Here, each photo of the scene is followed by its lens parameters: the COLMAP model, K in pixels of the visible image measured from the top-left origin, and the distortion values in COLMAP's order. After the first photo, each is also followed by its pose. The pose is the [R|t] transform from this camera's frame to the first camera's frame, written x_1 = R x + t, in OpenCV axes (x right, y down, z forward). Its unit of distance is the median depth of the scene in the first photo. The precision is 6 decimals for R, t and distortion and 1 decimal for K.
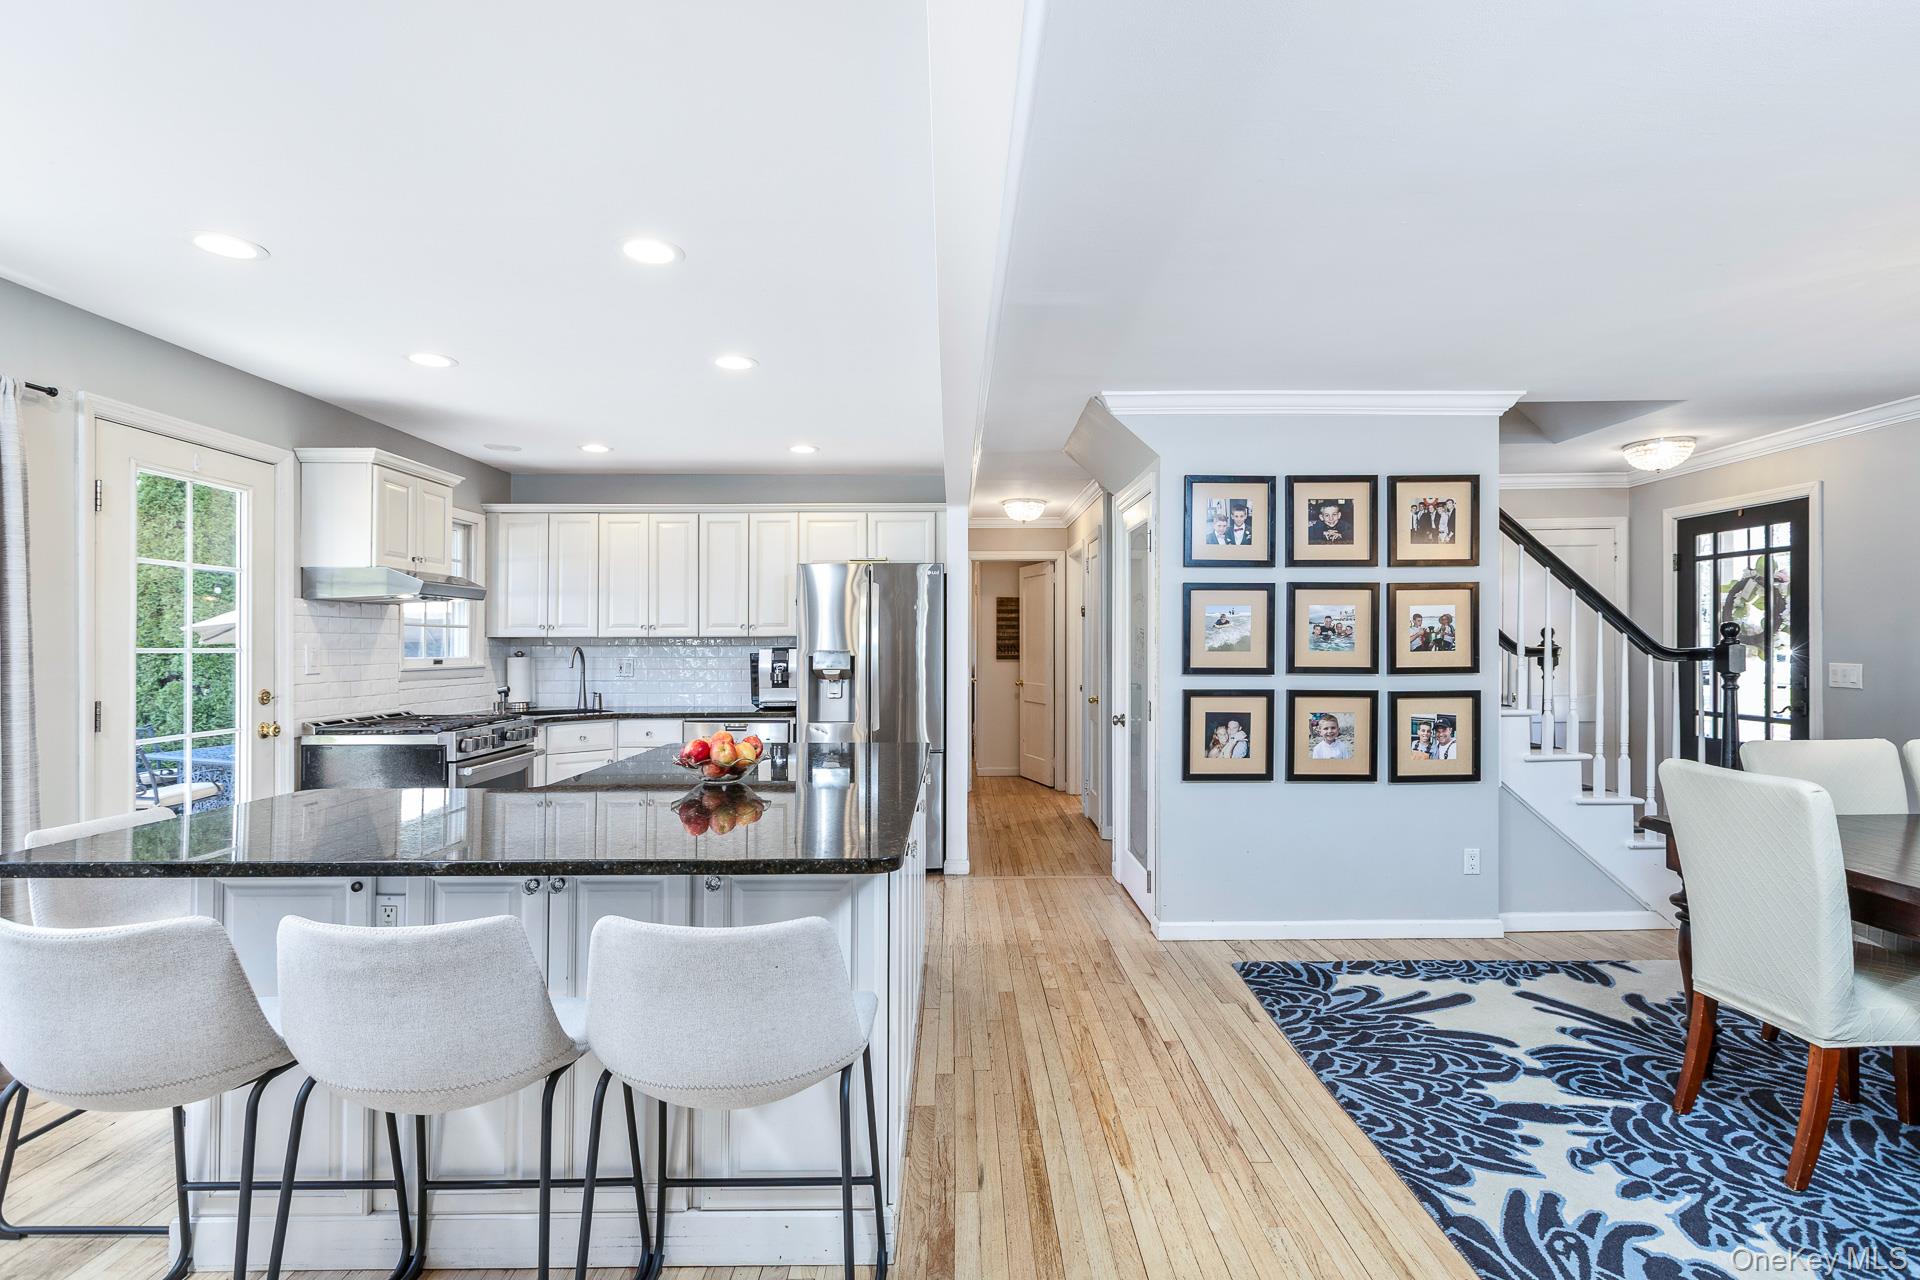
lens RADIAL K [[901.1, 0, 965.9], [0, 901.1, 622.2], [0, 0, 1]] dist [0.001347, -0.000469]
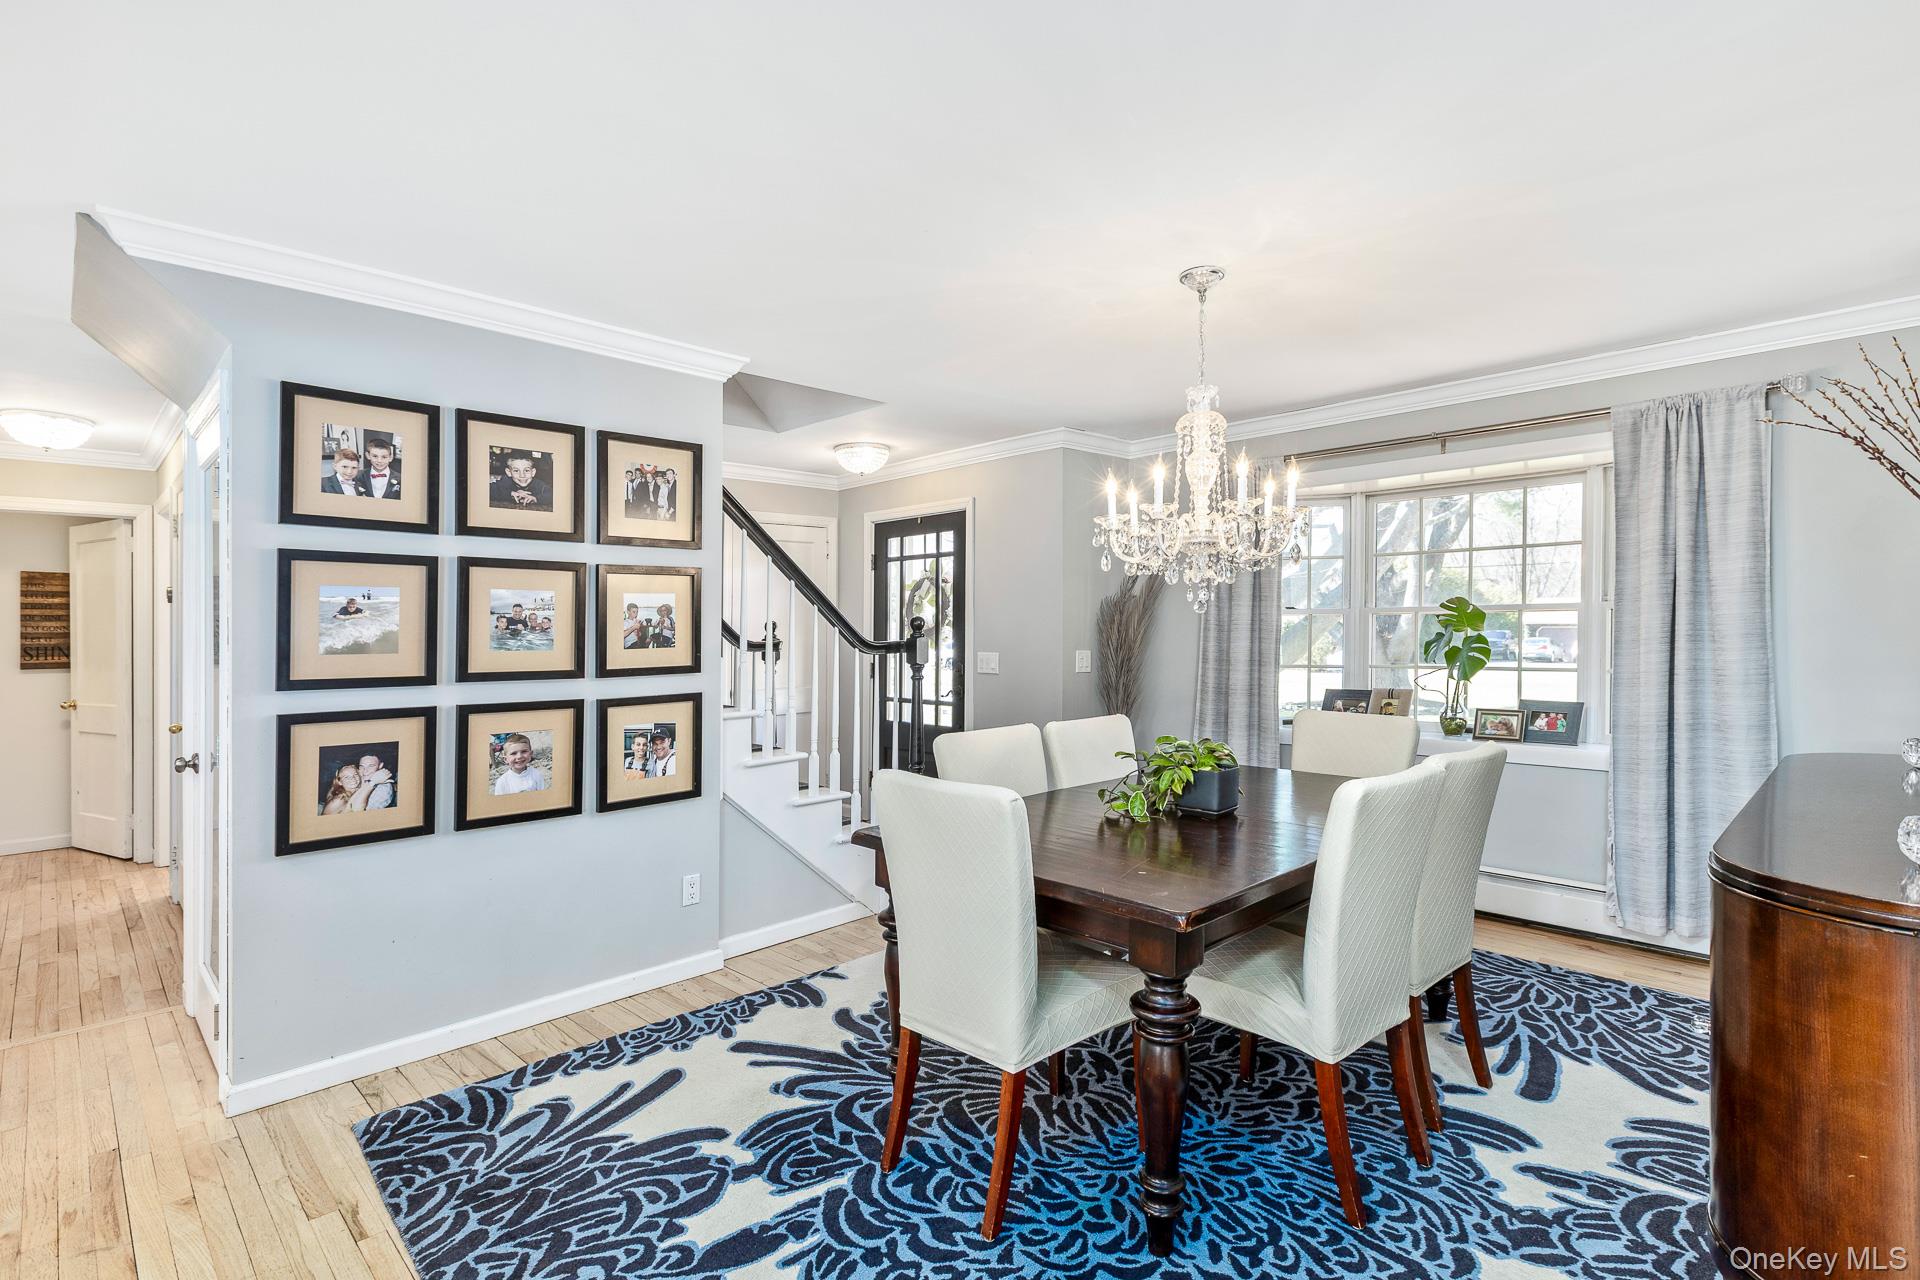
lens RADIAL K [[901.1, 0, 965.9], [0, 901.1, 622.2], [0, 0, 1]] dist [0.001347, -0.000469]
pose [[0.711513, 0.003907, 0.702662, 0.139575], [-0.007628, 0.999969, 0.002164, 0.003796], [-0.702632, -0.006900, 0.711520, 0.200026]]
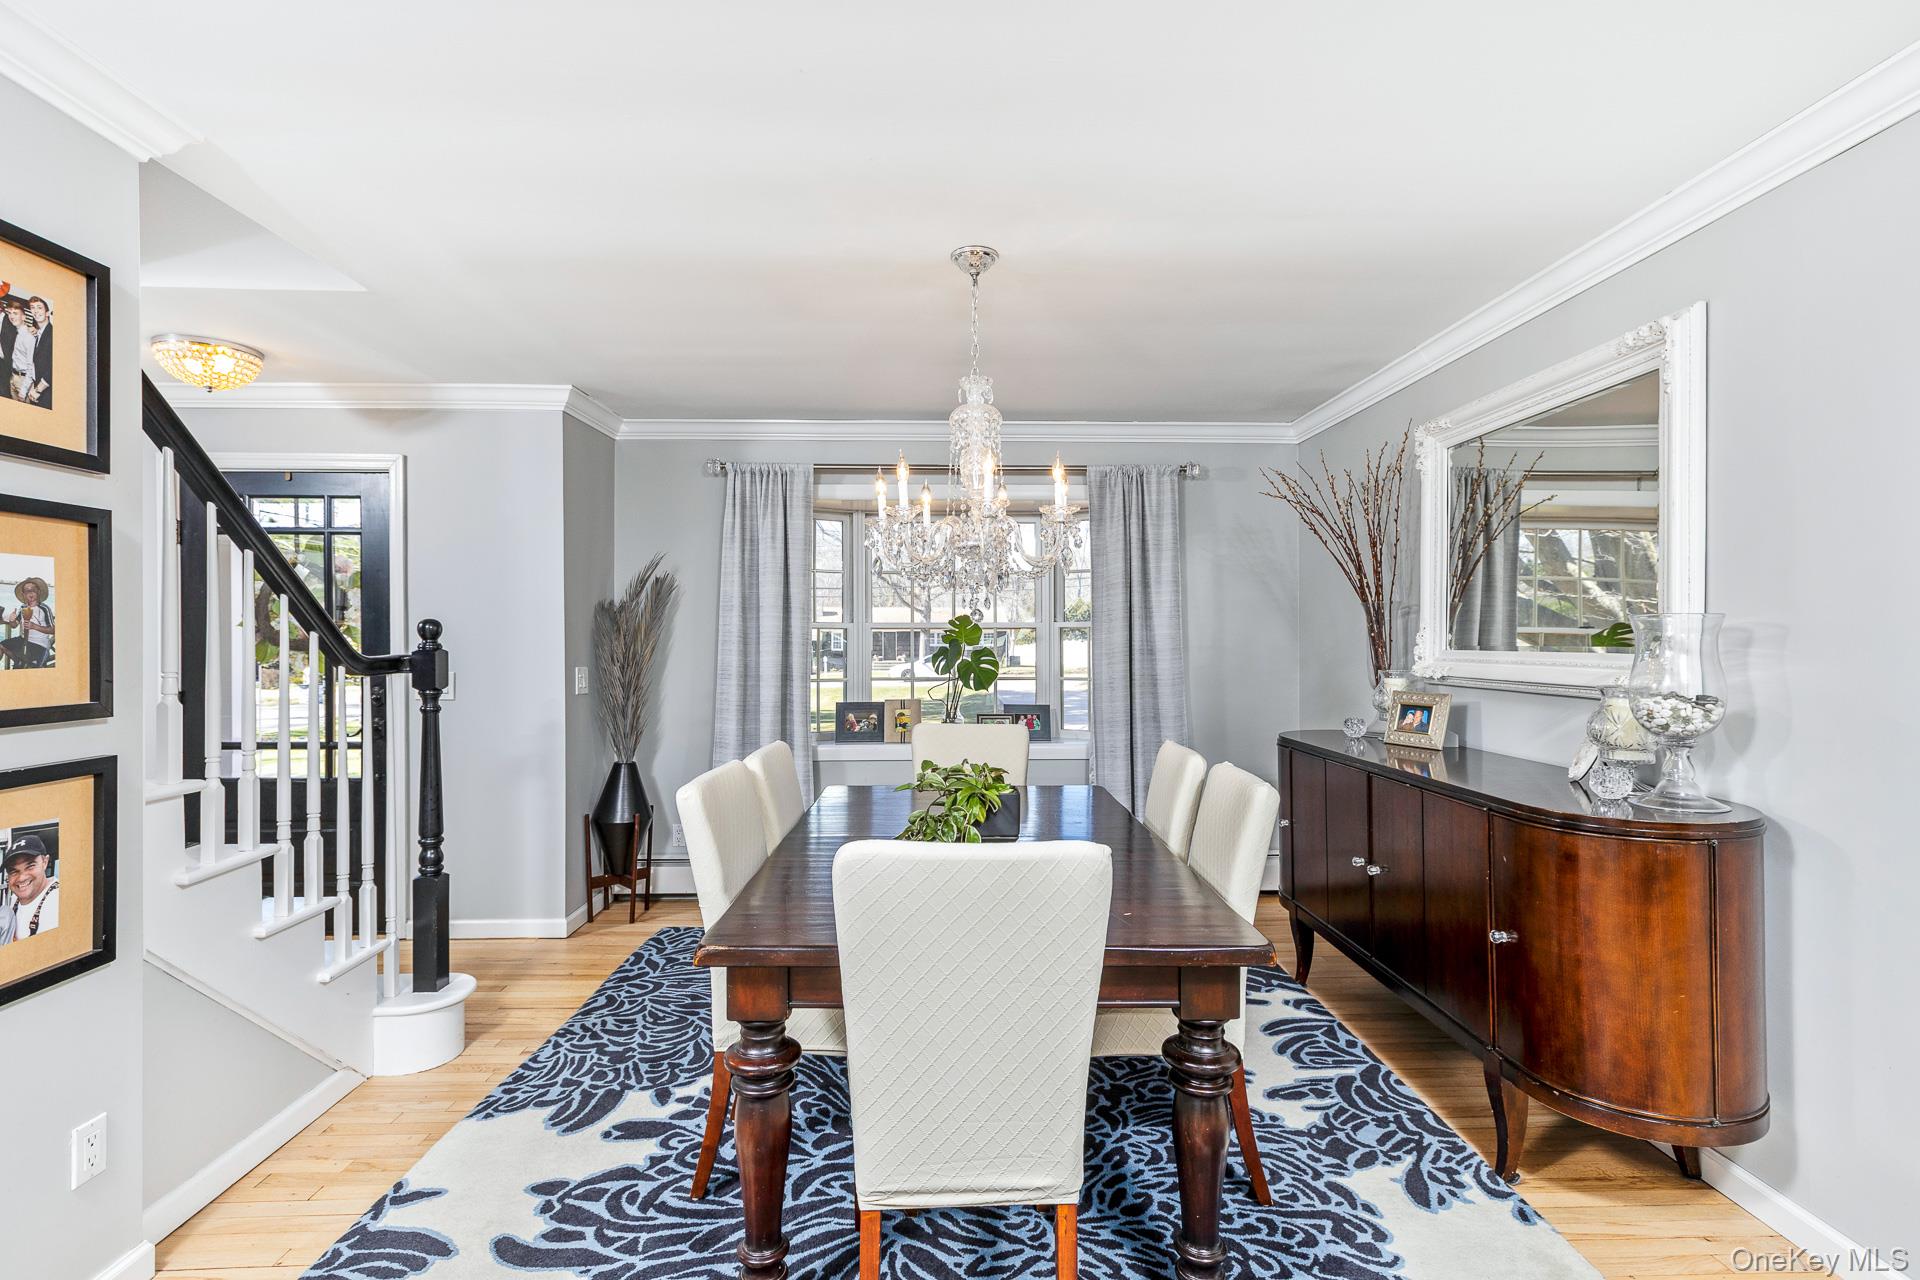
lens RADIAL K [[894.4, 0, 961.5], [0, 894.4, 648.3], [0, 0, 1]] dist [0.002714, 0.000604]
pose [[-0.015975, -0.002748, 0.999869, 0.122945], [-0.020395, 0.999789, 0.002422, 0.013343], [-0.999664, -0.020353, -0.016028, 0.591593]]
